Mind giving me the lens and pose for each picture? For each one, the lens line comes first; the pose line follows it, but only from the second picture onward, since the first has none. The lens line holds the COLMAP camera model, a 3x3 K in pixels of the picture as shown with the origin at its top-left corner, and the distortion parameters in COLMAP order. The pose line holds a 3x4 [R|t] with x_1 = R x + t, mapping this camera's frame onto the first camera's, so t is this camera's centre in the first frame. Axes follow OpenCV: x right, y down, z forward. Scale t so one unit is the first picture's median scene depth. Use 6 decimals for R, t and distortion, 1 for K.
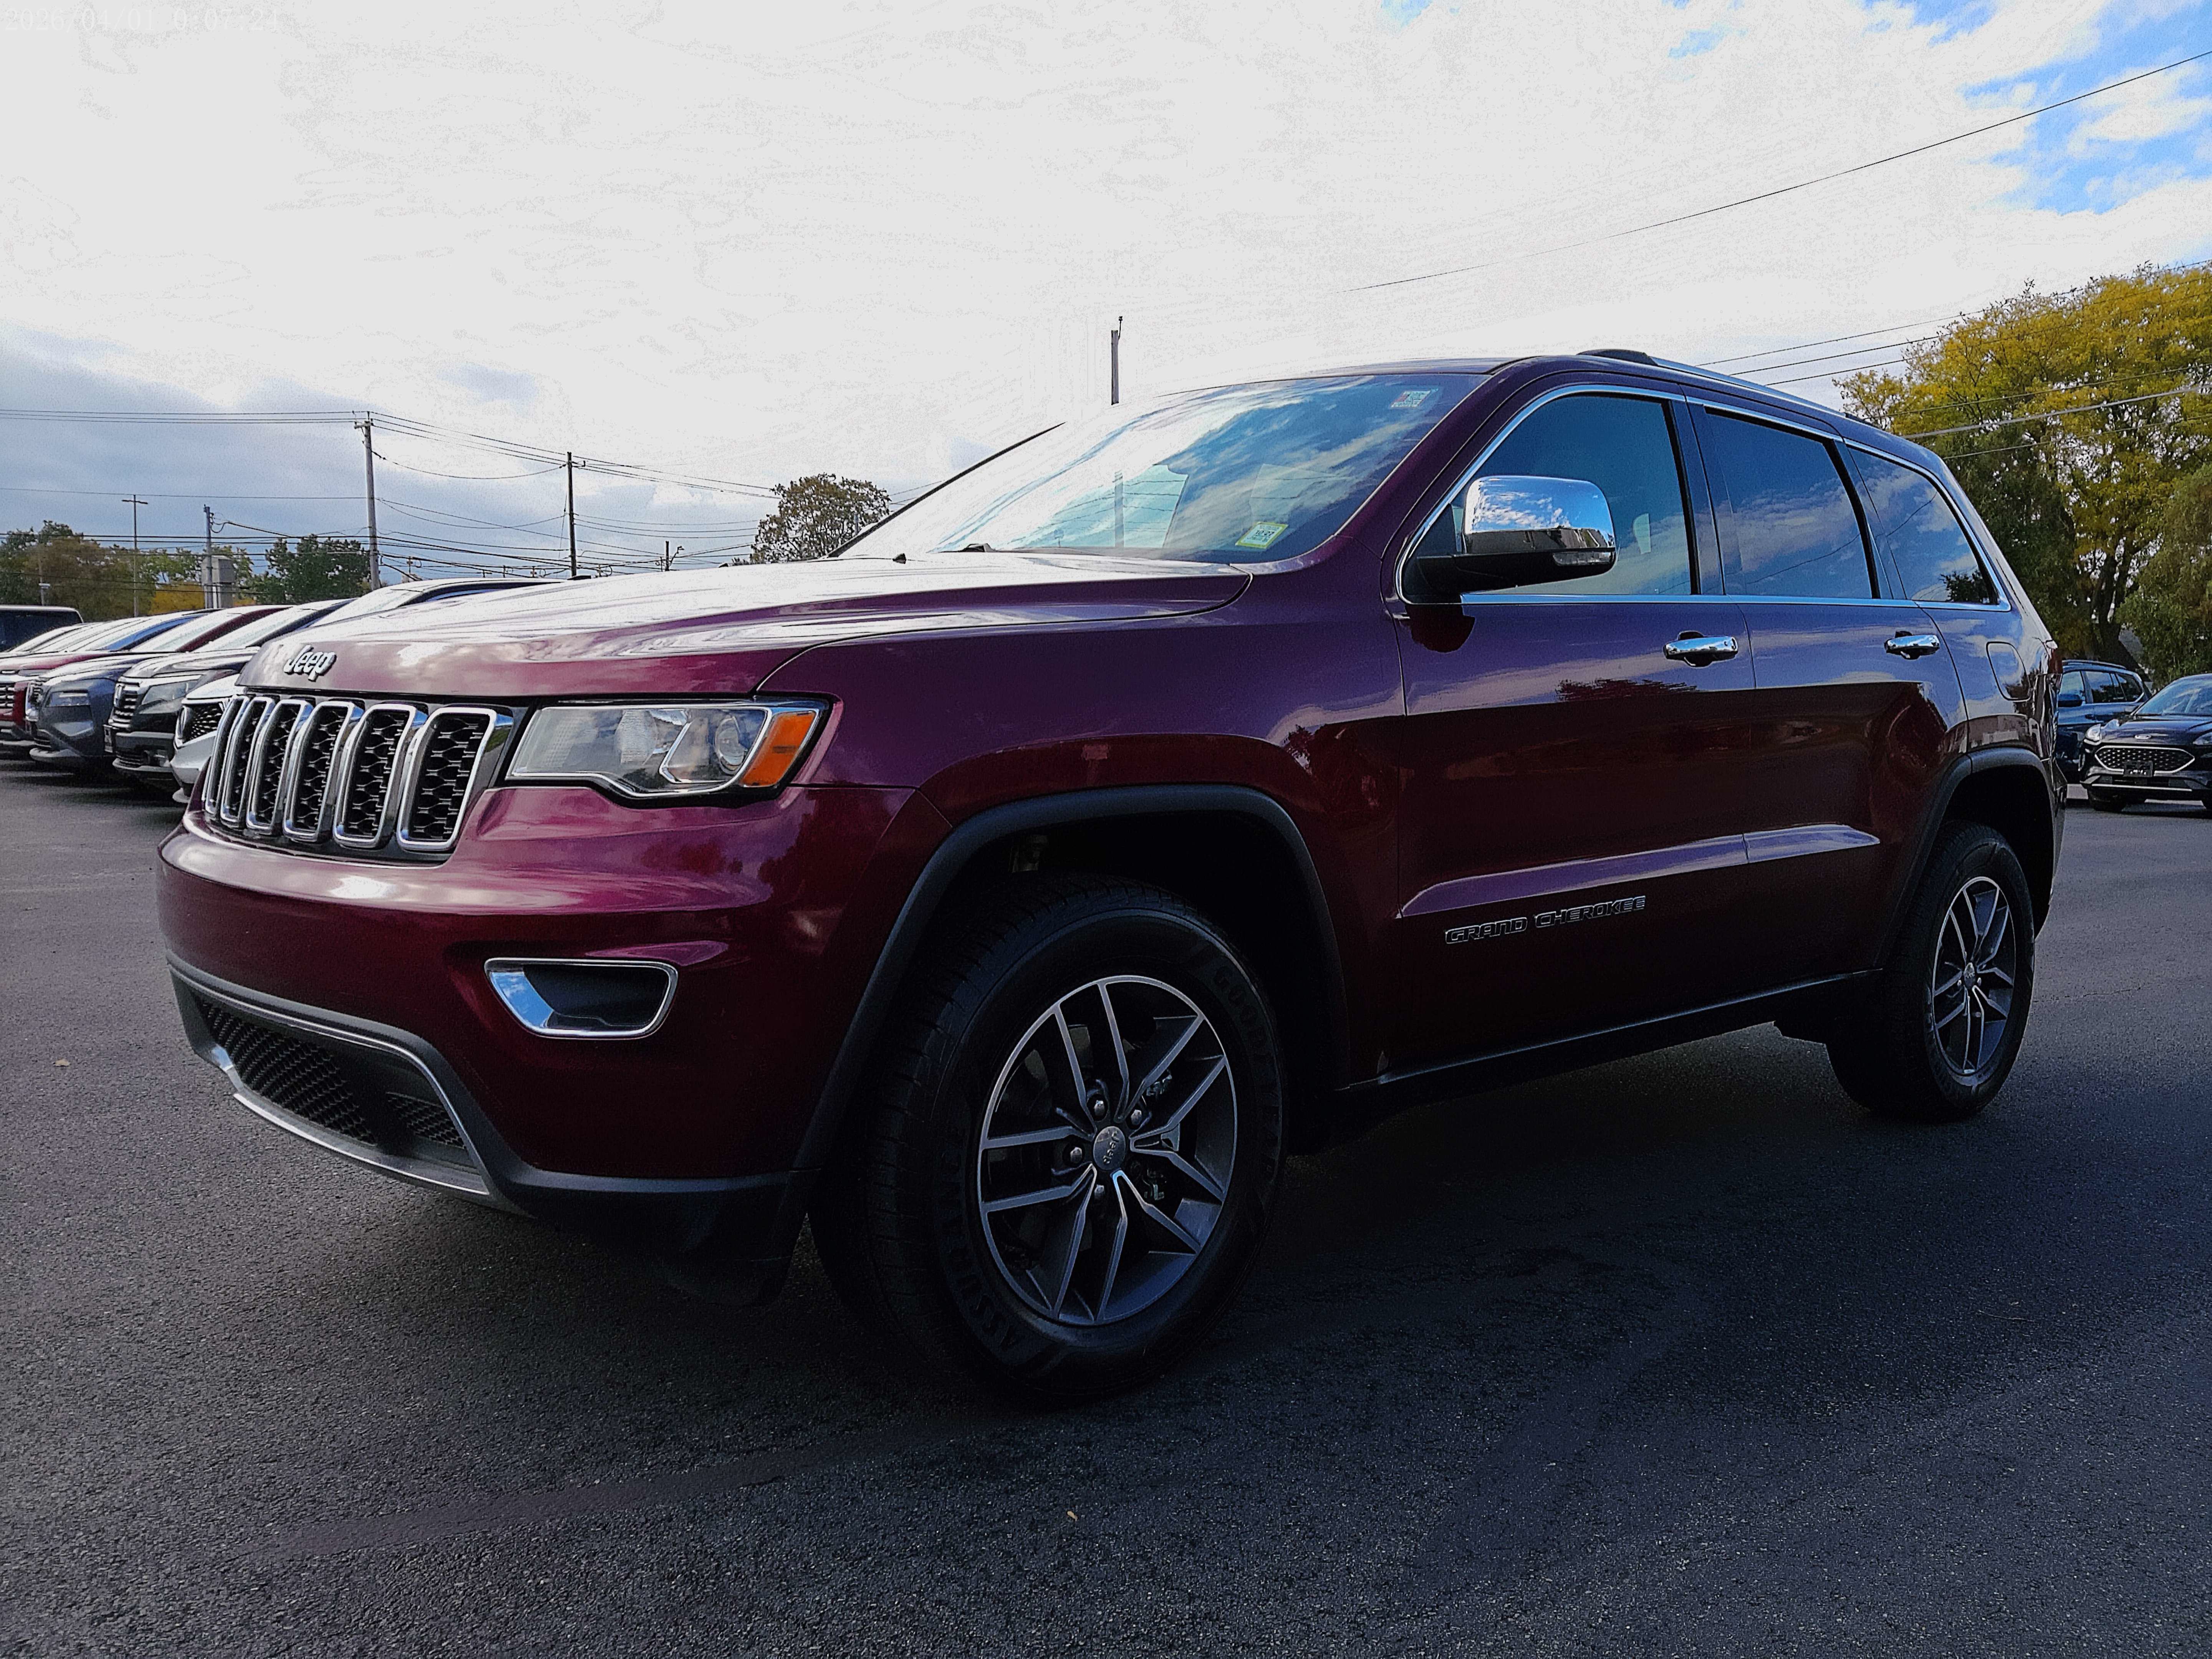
lens RADIAL K [[1957.9, 0, 1151.8], [0, 1957.9, 863.3], [0, 0, 1]] dist [-0.008420, 0.054149]
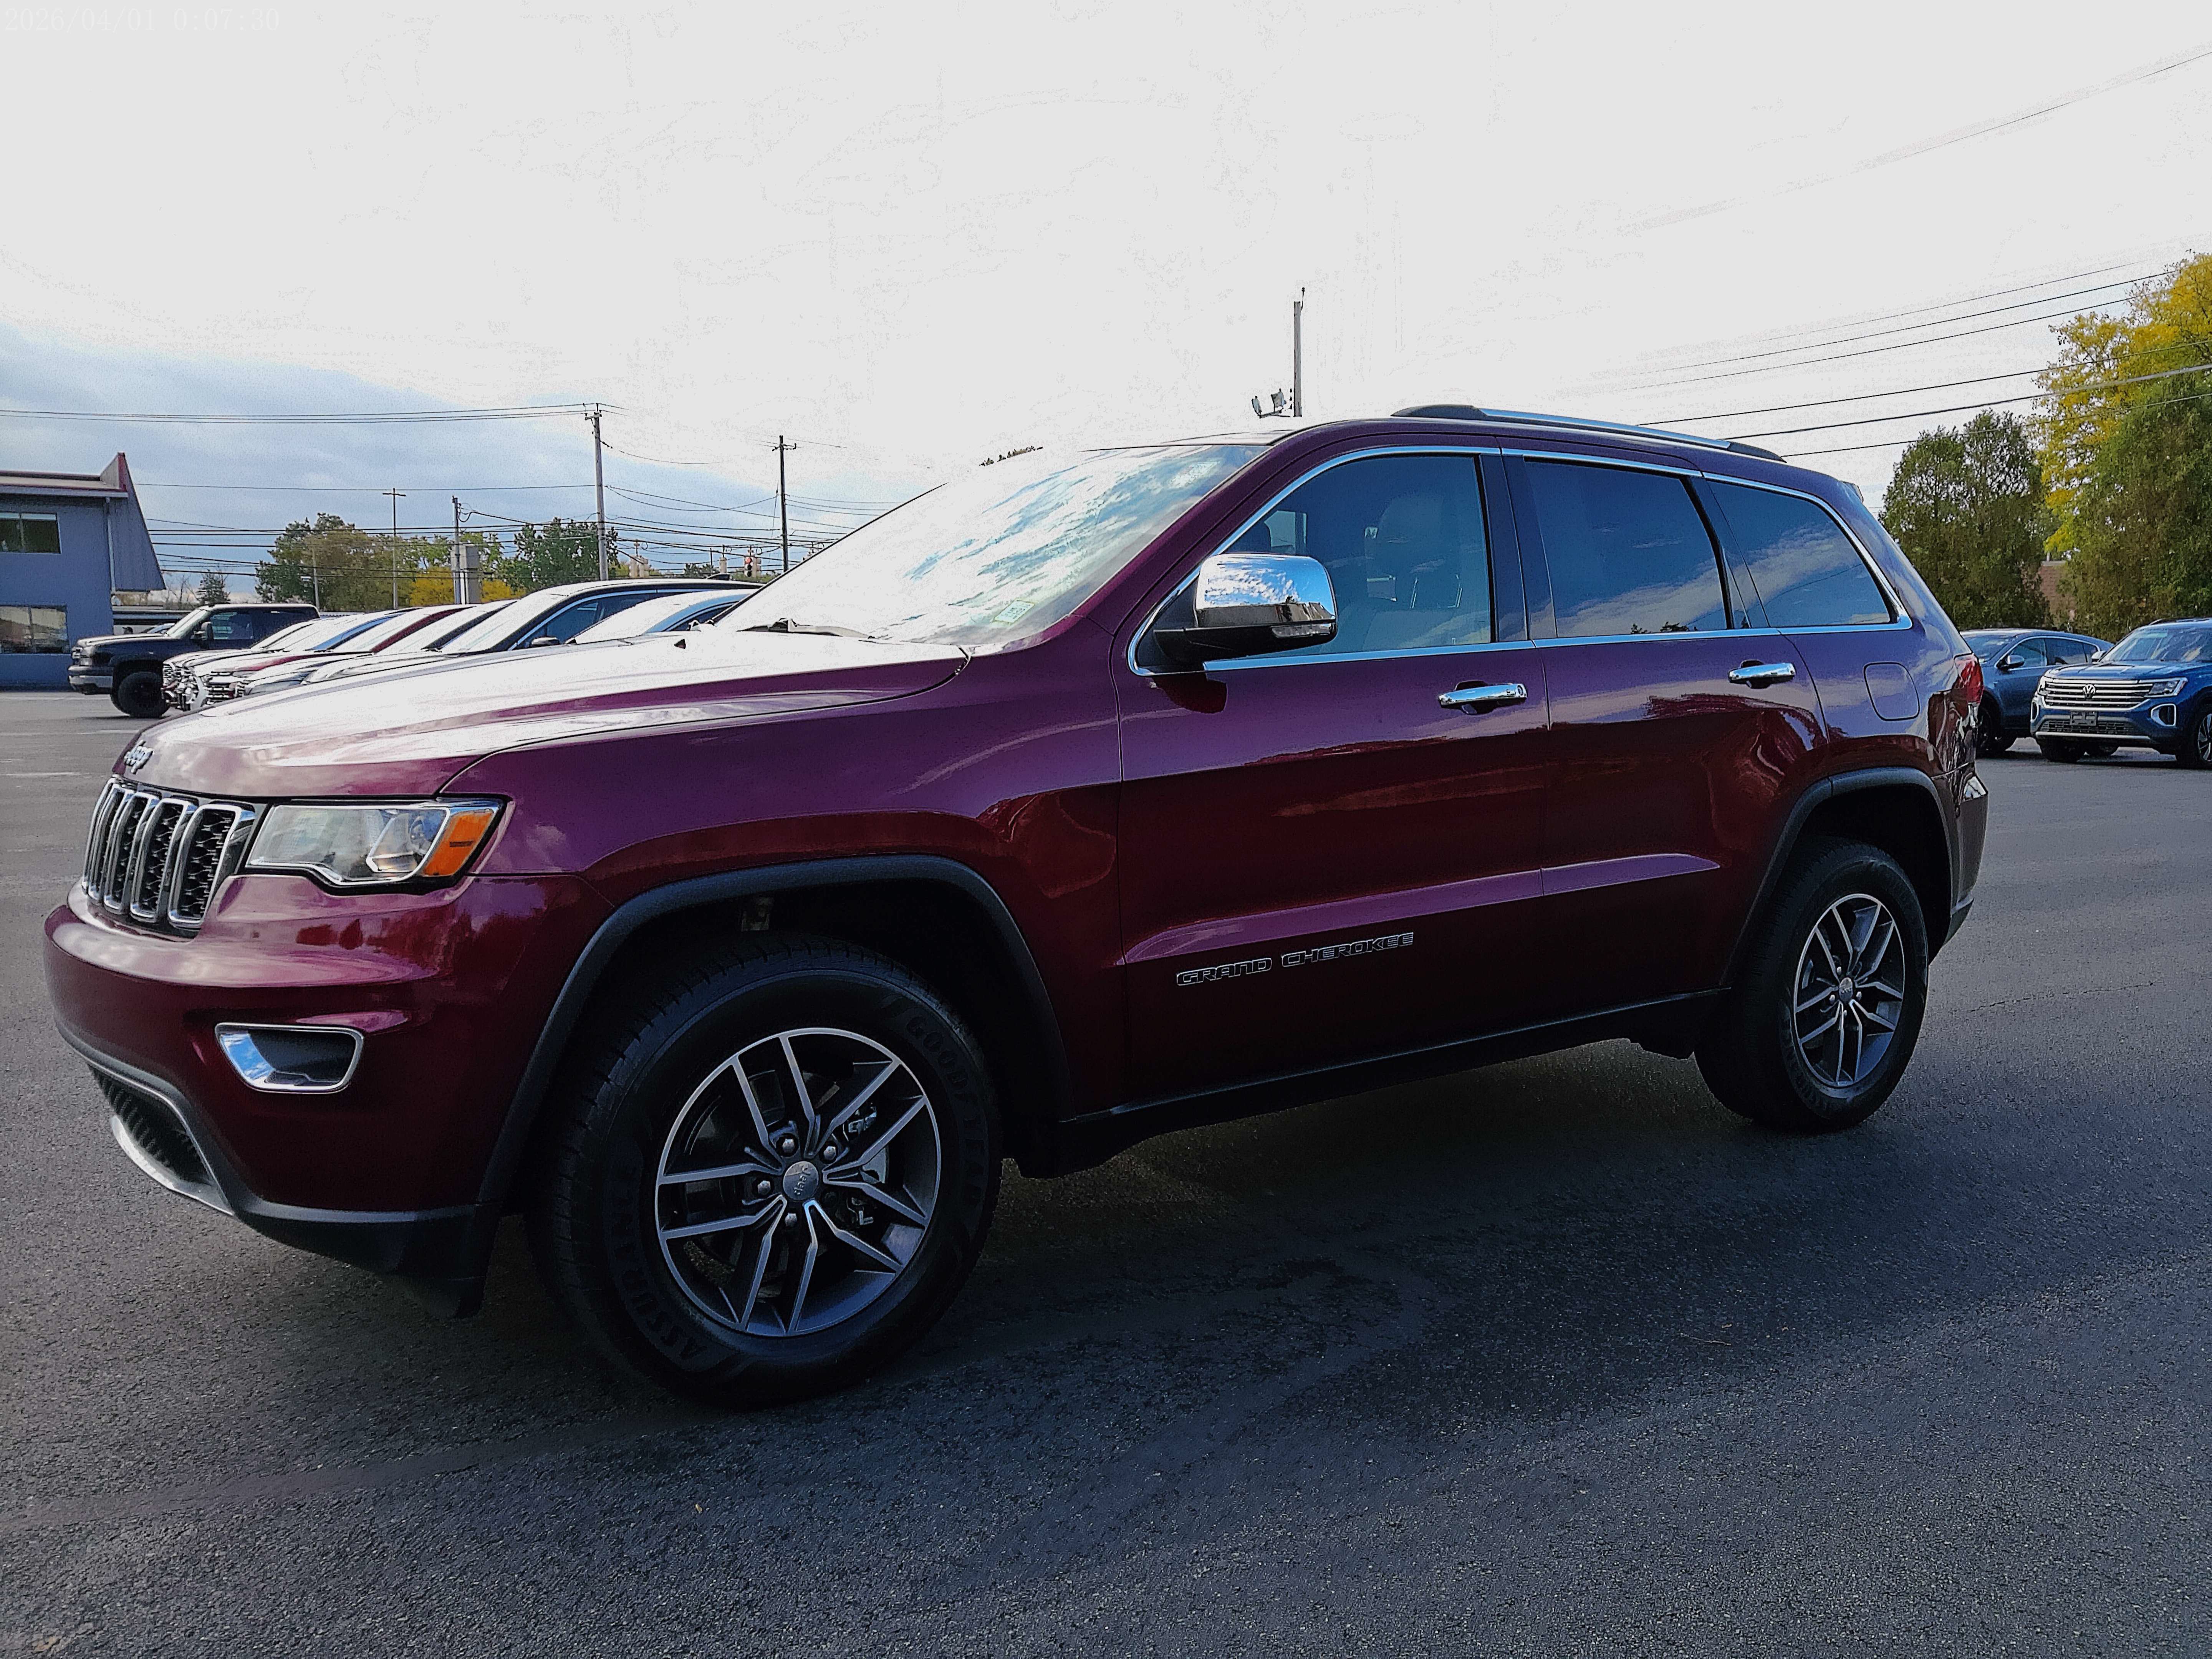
lens RADIAL K [[1957.9, 0, 1195.9], [0, 1957.9, 842.3], [0, 0, 1]] dist [-0.008420, 0.054149]
pose [[0.994284, -0.007080, -0.106530, 0.306015], [0.008327, 0.999902, 0.011258, -0.056335], [0.106440, -0.012081, 0.994246, -0.088868]]
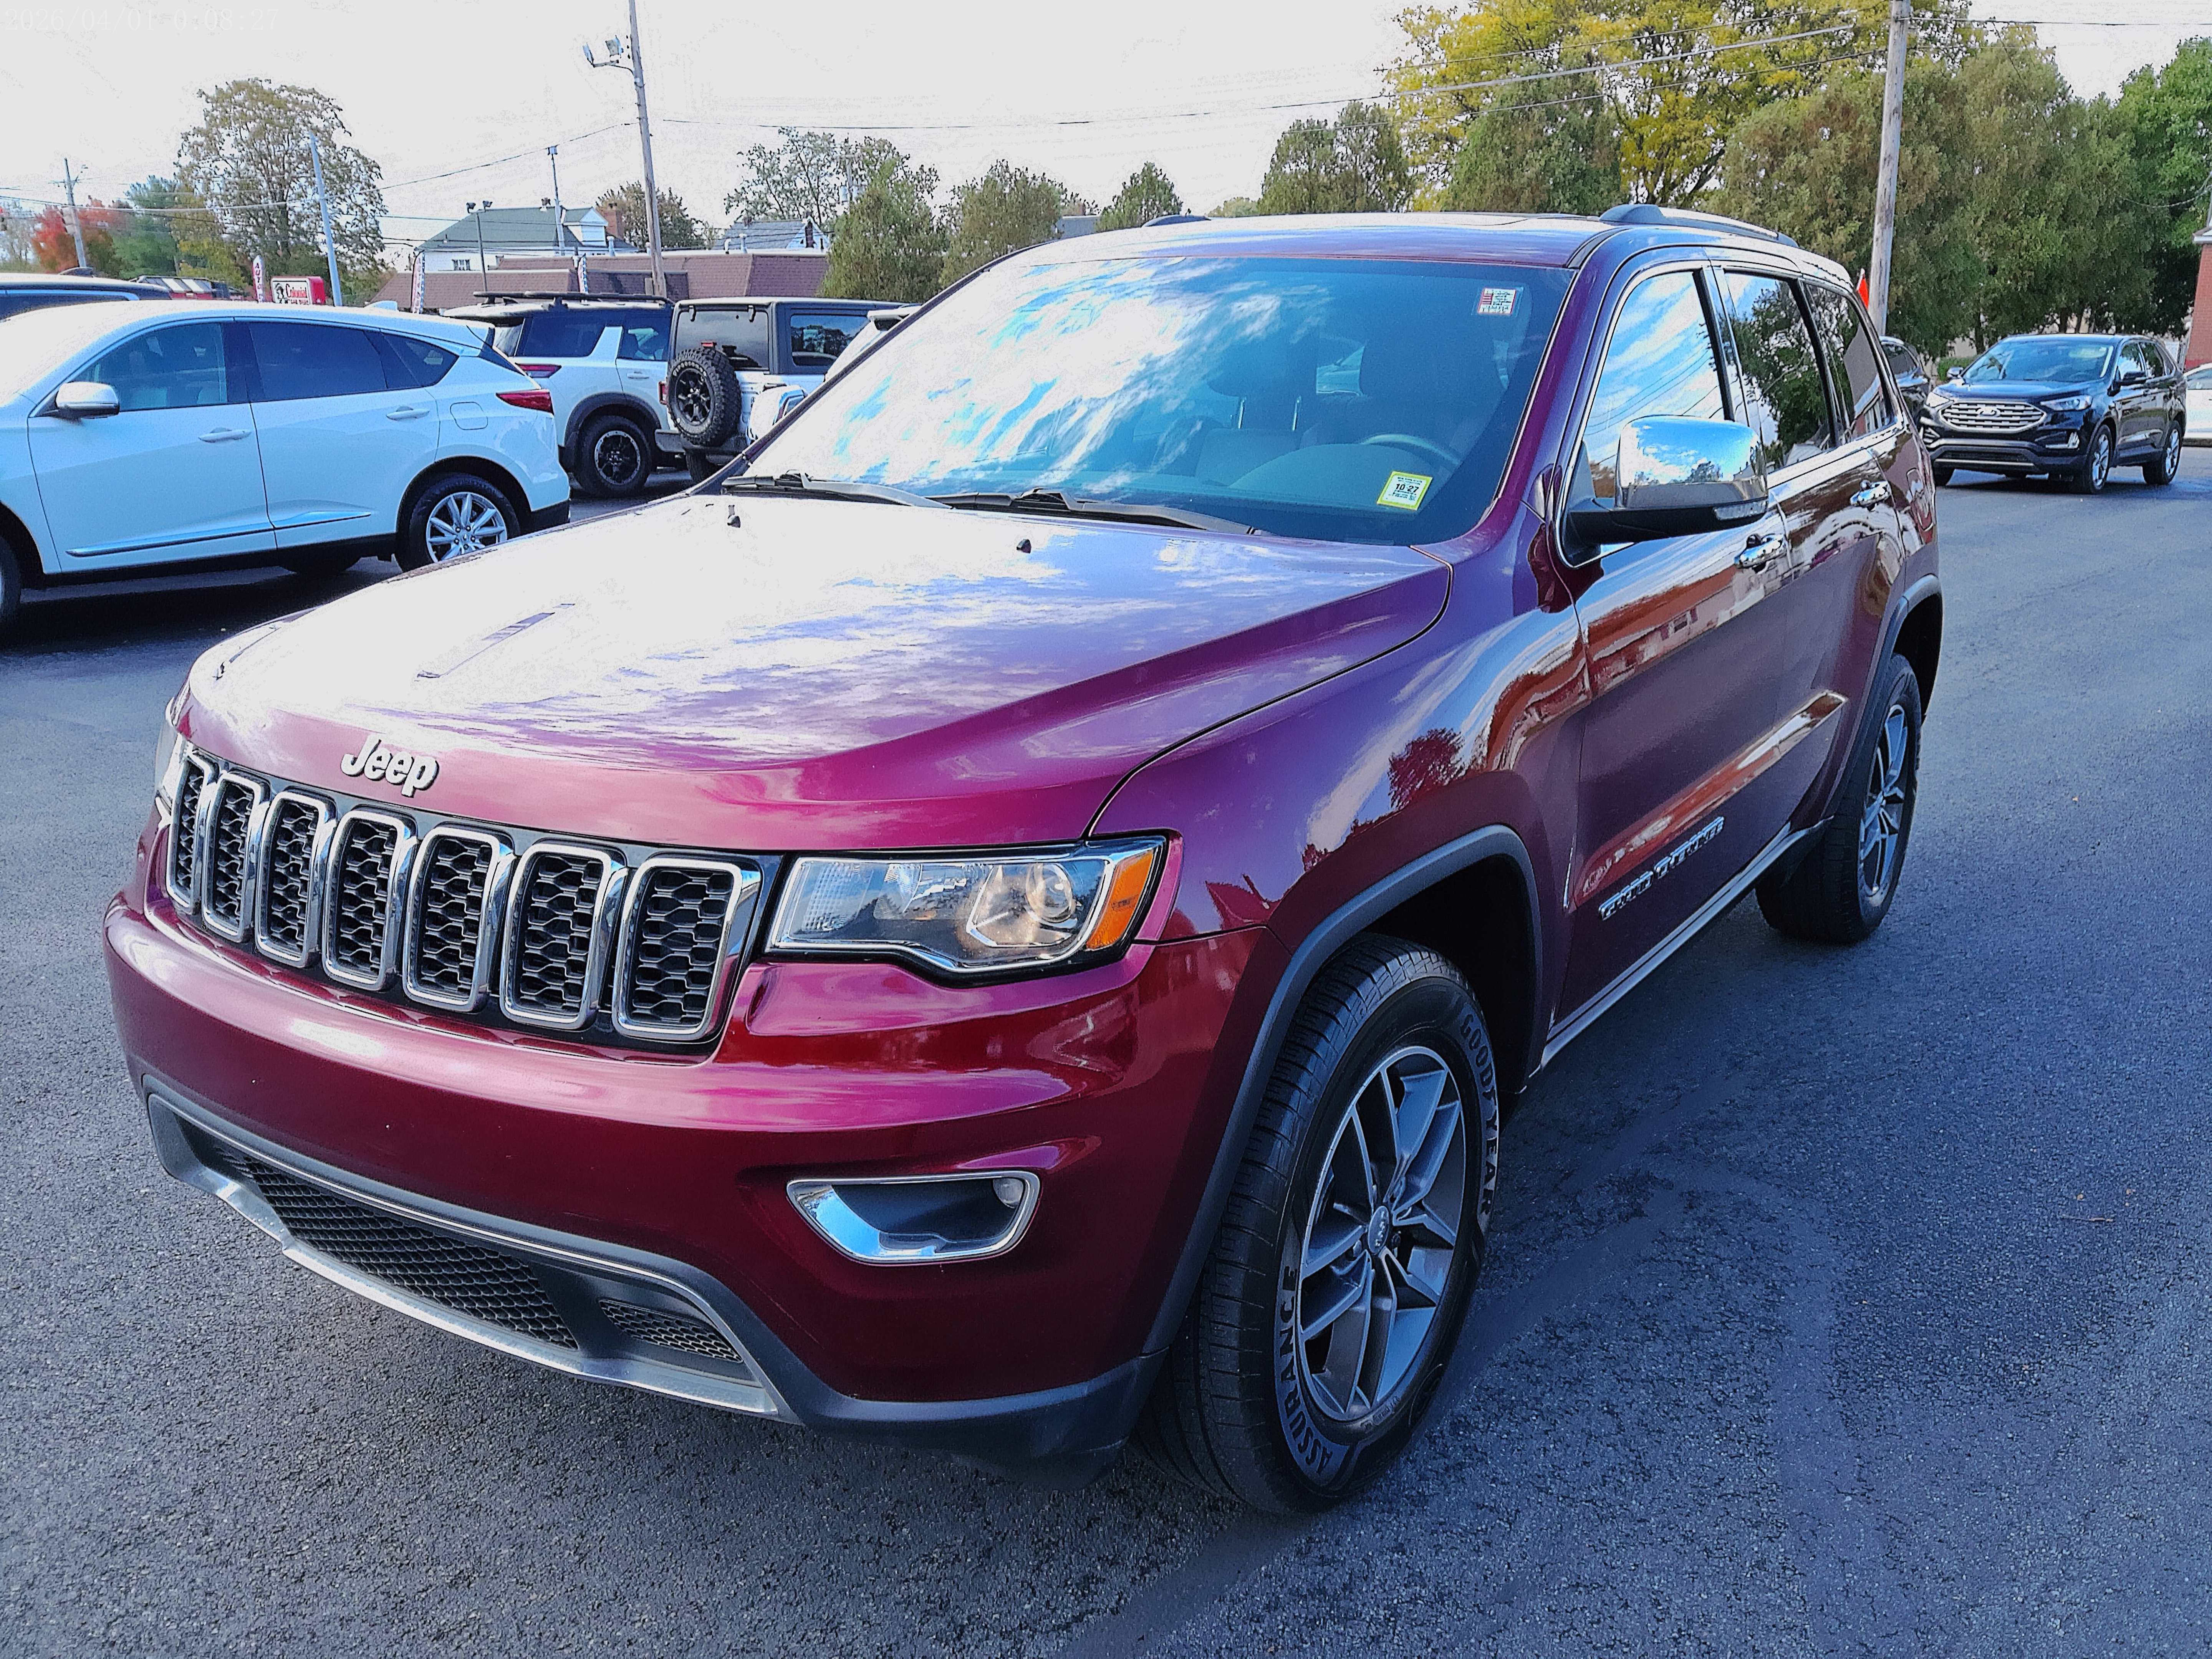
lens RADIAL K [[1957.9, 0, 1159.2], [0, 1957.9, 846.8], [0, 0, 1]] dist [-0.008420, 0.054149]
pose [[0.966557, -0.082264, 0.242901, -0.313144], [0.036461, 0.981614, 0.187362, -0.198587], [-0.253849, -0.172239, 0.951785, 0.160499]]
